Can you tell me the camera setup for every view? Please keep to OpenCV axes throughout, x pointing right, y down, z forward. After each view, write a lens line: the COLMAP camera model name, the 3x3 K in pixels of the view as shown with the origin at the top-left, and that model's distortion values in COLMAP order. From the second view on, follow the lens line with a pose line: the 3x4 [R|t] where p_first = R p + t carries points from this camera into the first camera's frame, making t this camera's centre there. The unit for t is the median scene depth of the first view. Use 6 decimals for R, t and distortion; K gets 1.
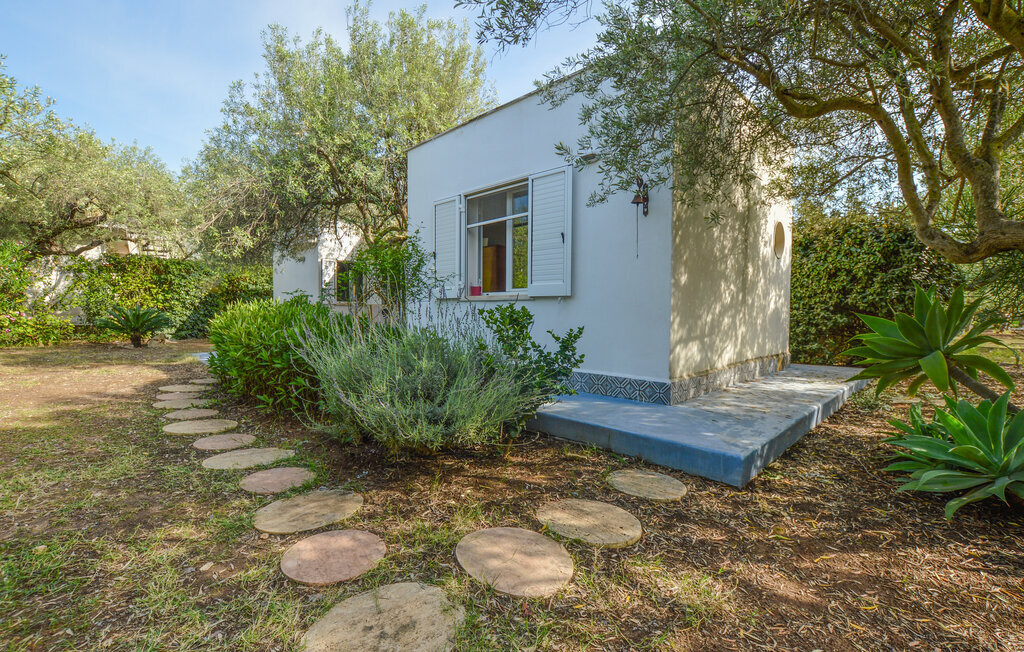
lens RADIAL K [[477.6, 0, 512.0], [0, 477.6, 326.0], [0, 0, 1]] dist [-0.032896, 0.000807]
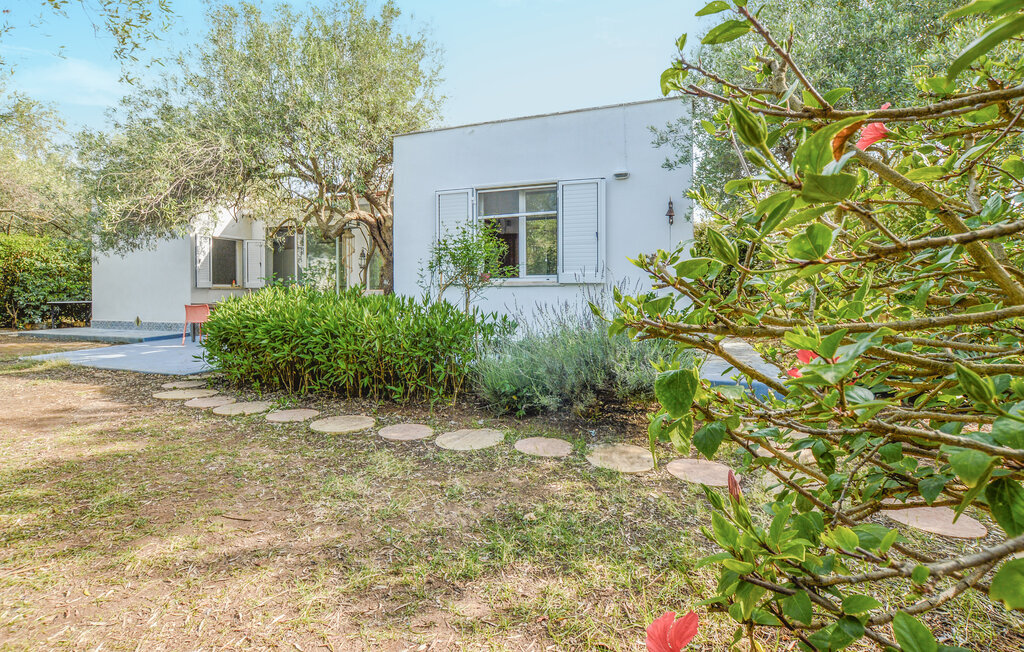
lens RADIAL K [[485.6, 0, 513.3], [0, 485.6, 300.0], [0, 0, 1]] dist [-0.039297, 0.007872]
pose [[0.897095, -0.019573, 0.441404, -0.528642], [0.023257, 0.999725, -0.002935, -0.017301], [-0.441225, 0.012898, 0.897304, -0.023025]]
